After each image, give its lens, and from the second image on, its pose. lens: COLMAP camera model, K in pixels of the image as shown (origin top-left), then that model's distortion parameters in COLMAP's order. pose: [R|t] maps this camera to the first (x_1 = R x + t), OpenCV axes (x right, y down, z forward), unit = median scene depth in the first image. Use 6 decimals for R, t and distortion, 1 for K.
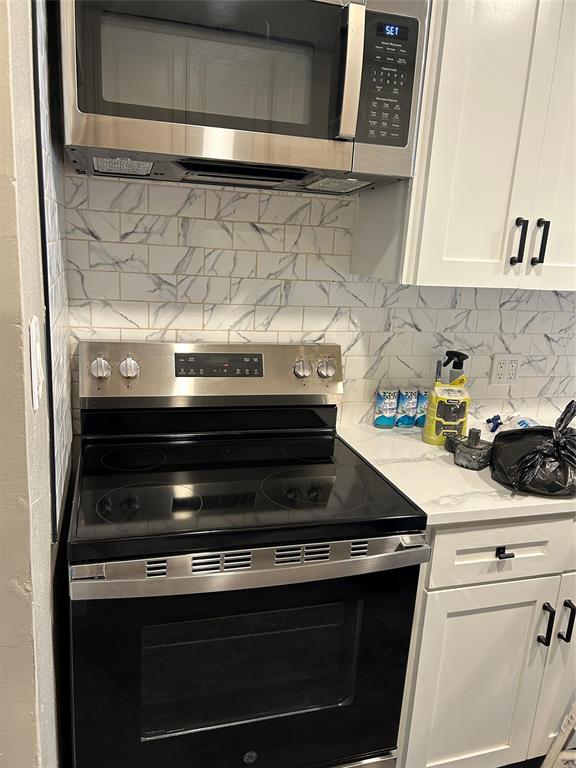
lens RADIAL K [[580.3, 0, 271.0], [0, 580.3, 381.8], [0, 0, 1]] dist [0.055973, -0.061753]
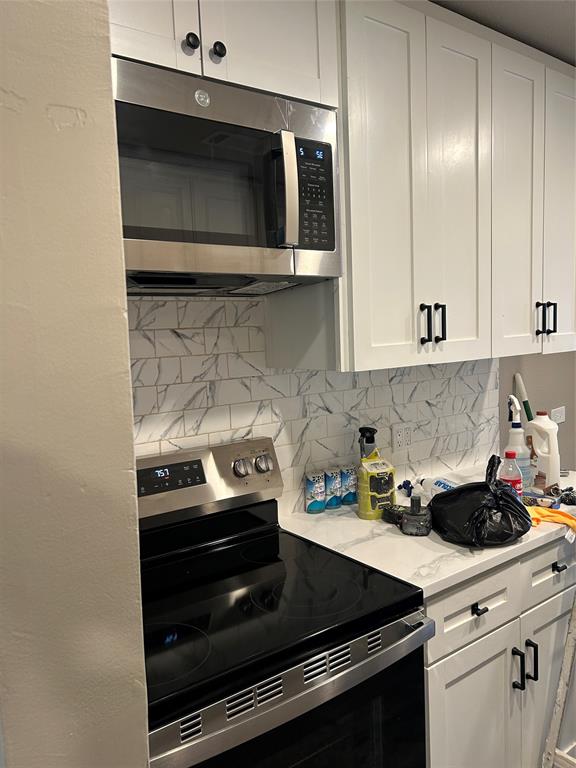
lens RADIAL K [[580.3, 0, 275.2], [0, 580.3, 380.1], [0, 0, 1]] dist [0.055973, -0.061753]
pose [[0.938506, -0.122253, 0.322895, -0.203181], [0.171452, 0.976775, -0.128509, -0.032918], [-0.299685, 0.175967, 0.937670, 0.039006]]
